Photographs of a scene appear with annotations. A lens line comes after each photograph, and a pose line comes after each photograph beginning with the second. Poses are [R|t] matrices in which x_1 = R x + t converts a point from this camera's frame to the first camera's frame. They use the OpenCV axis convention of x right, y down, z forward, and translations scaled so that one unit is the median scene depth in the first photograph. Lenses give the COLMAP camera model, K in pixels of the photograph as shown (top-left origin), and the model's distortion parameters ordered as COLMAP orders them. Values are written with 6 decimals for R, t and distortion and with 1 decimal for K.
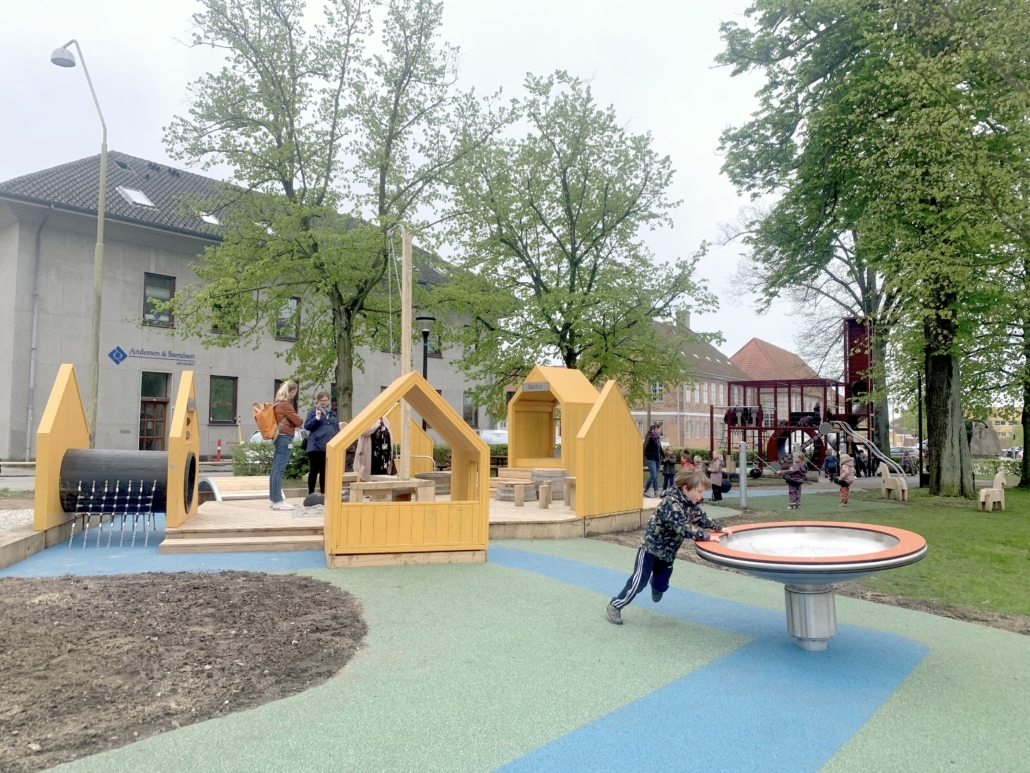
lens RADIAL K [[786.2, 0, 515.0], [0, 786.2, 386.5], [0, 0, 1]] dist [0.004574, 0.002518]
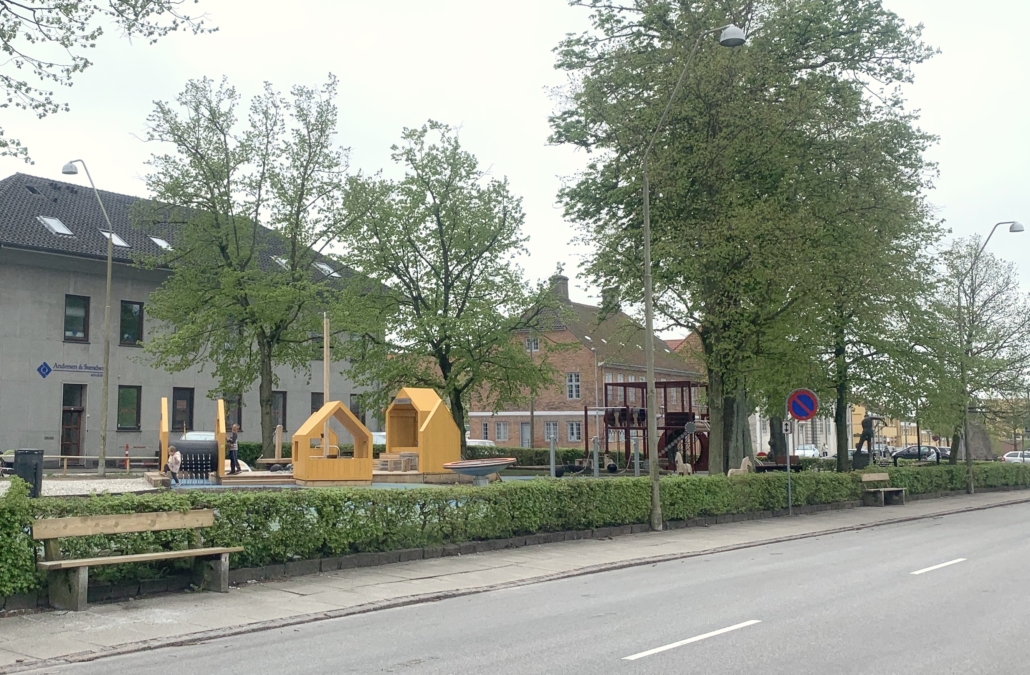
lens RADIAL K [[938.9, 0, 406.2], [0, 938.9, 334.8], [0, 0, 1]] dist [0.084324, -0.000827]
pose [[0.999930, -0.011805, -0.001230, 0.015122], [0.011728, 0.998659, -0.050428, -0.015694], [0.001824, 0.050410, 0.998727, -0.373527]]
